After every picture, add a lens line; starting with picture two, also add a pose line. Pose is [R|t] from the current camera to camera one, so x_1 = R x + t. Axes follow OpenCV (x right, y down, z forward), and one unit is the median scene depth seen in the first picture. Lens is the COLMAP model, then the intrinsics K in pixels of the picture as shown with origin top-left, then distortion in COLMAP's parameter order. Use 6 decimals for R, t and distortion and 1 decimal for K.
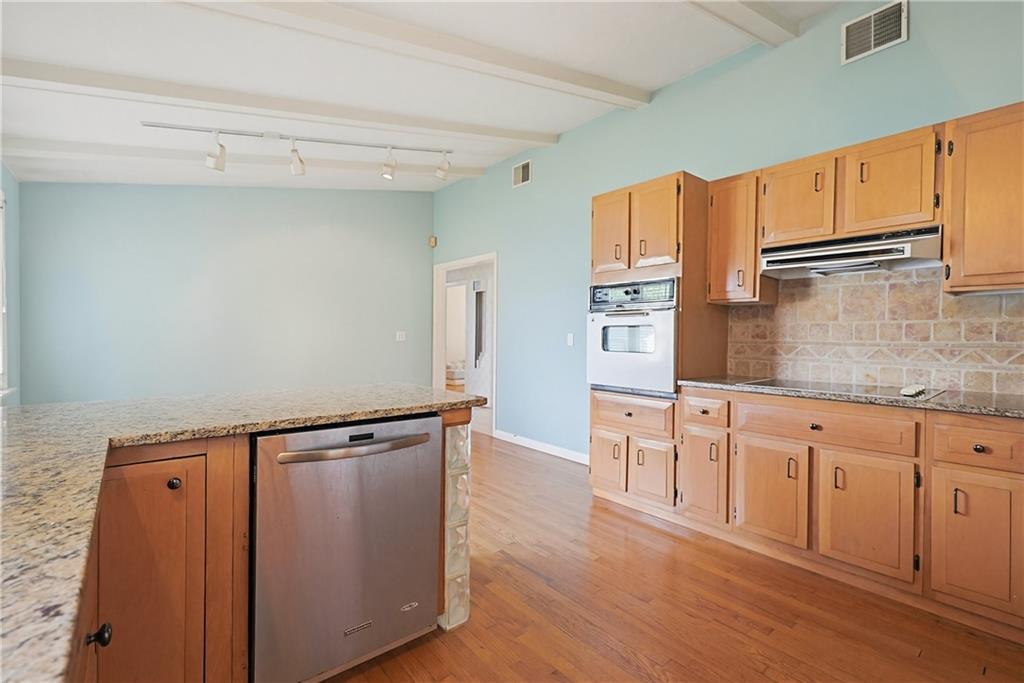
lens RADIAL K [[457.6, 0, 512.0], [0, 457.6, 341.5], [0, 0, 1]] dist [0.000870, 0.000110]
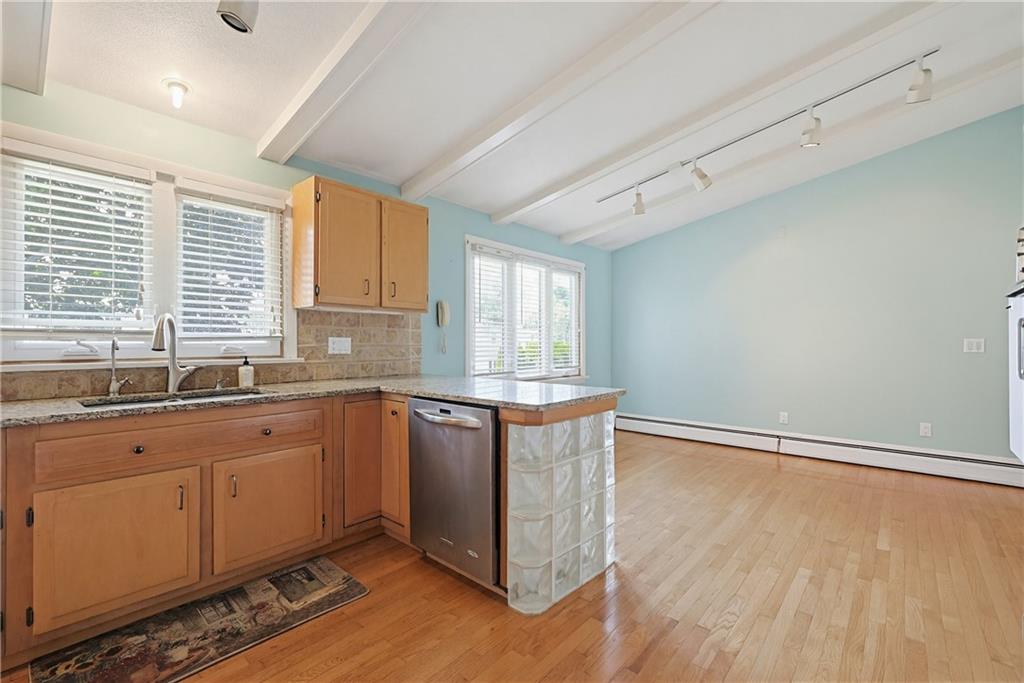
lens RADIAL K [[442.1, 0, 513.1], [0, 442.1, 345.9], [0, 0, 1]] dist [0.001666, 0.000092]
pose [[0.154542, 0.001004, -0.987986, 0.574233], [-0.013905, 0.999903, -0.001159, -0.001711], [0.987888, 0.013917, 0.154541, 0.514572]]
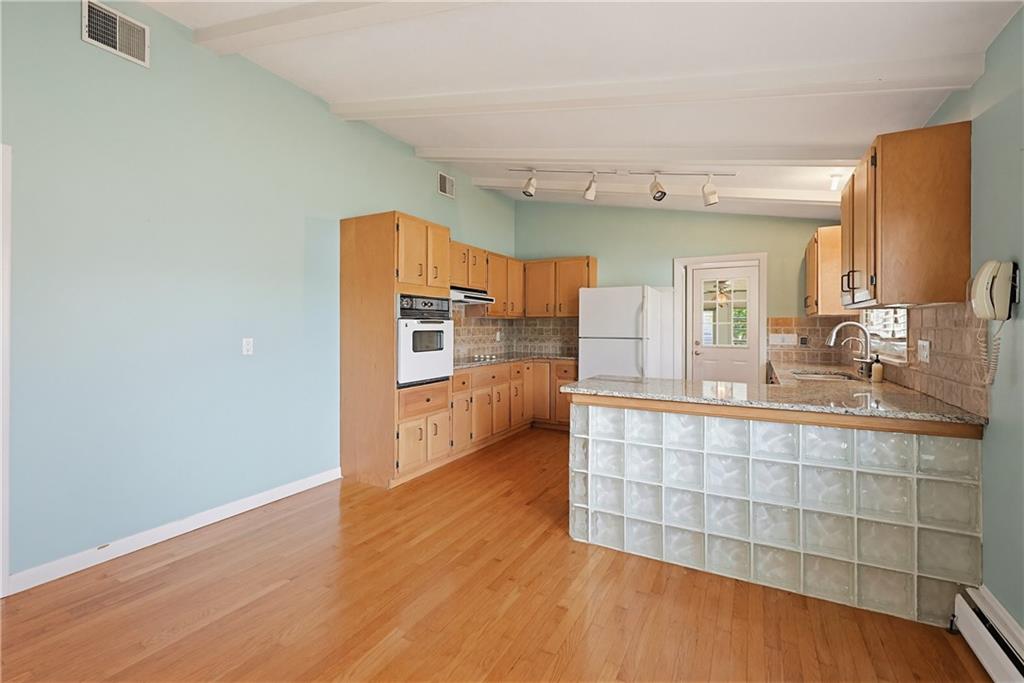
lens RADIAL K [[440.2, 0, 512.8], [0, 440.2, 325.4], [0, 0, 1]] dist [-0.000658, -0.000027]
pose [[-0.362407, -0.005332, 0.932005, -1.009039], [0.009747, 0.999907, 0.009511, -0.059953], [-0.931969, 0.012531, -0.362321, 1.266528]]
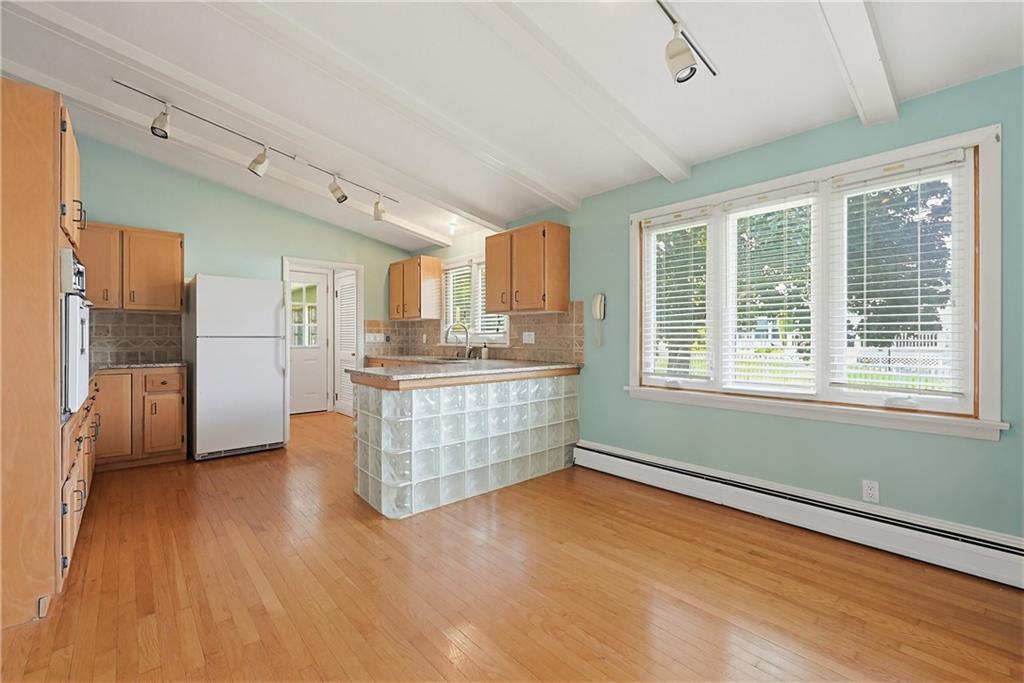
lens RADIAL K [[440.7, 0, 513.5], [0, 440.7, 336.5], [0, 0, 1]] dist [0.000921, 0.000046]
pose [[-0.999559, -0.008228, -0.028532, -0.433947], [-0.008632, 0.999864, 0.014039, -0.022607], [0.028412, 0.014279, -0.999494, 1.784998]]
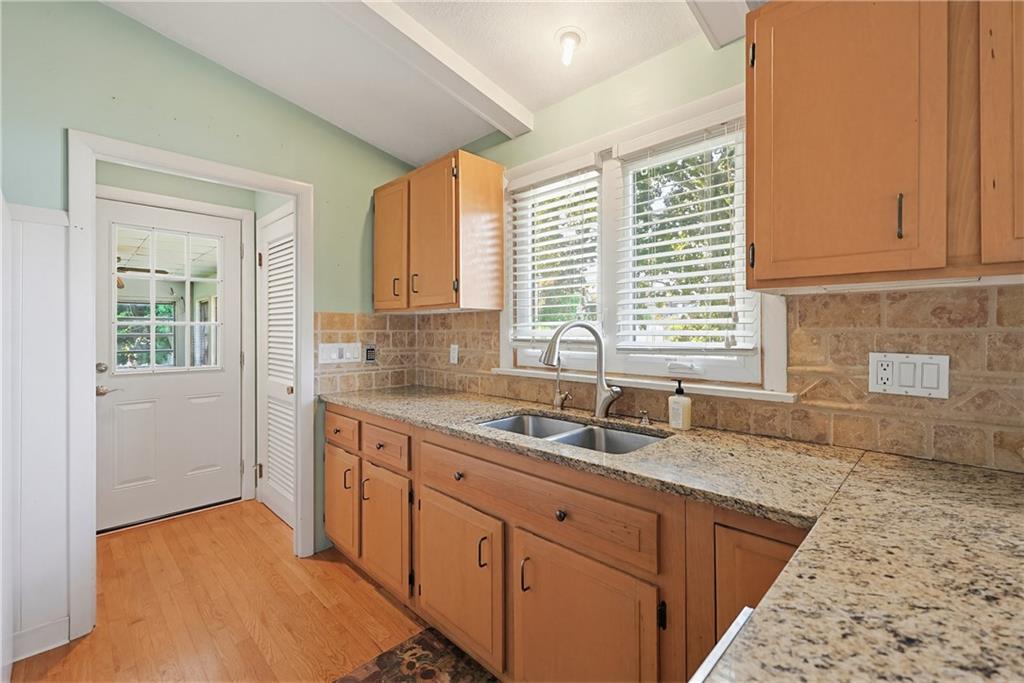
lens RADIAL K [[440.9, 0, 508.6], [0, 440.9, 329.8], [0, 0, 1]] dist [0.000465, -0.000012]
pose [[-0.995974, -0.005044, -0.089499, -0.111600], [-0.006312, 0.999884, 0.013891, -0.044131], [0.089418, 0.014400, -0.995890, 0.655672]]
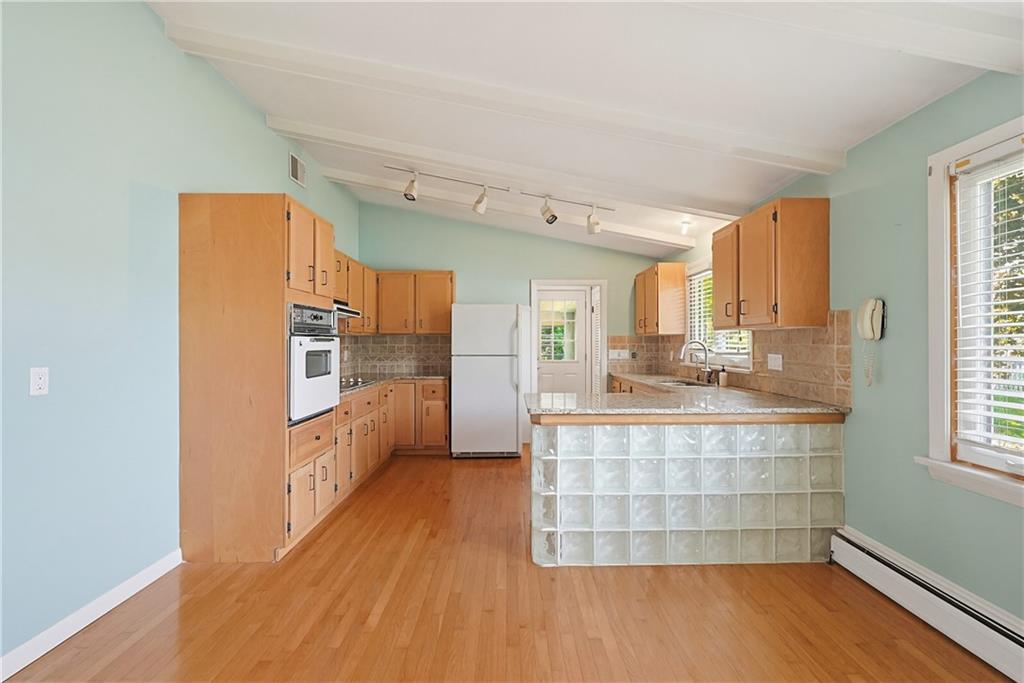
lens RADIAL K [[443.8, 0, 512.8], [0, 443.8, 339.9], [0, 0, 1]] dist [0.000881, -0.000021]
pose [[-0.772199, -0.002122, 0.635378, -0.727658], [0.005406, 0.999936, 0.009910, -0.067283], [-0.635358, 0.011087, -0.772138, 1.535894]]
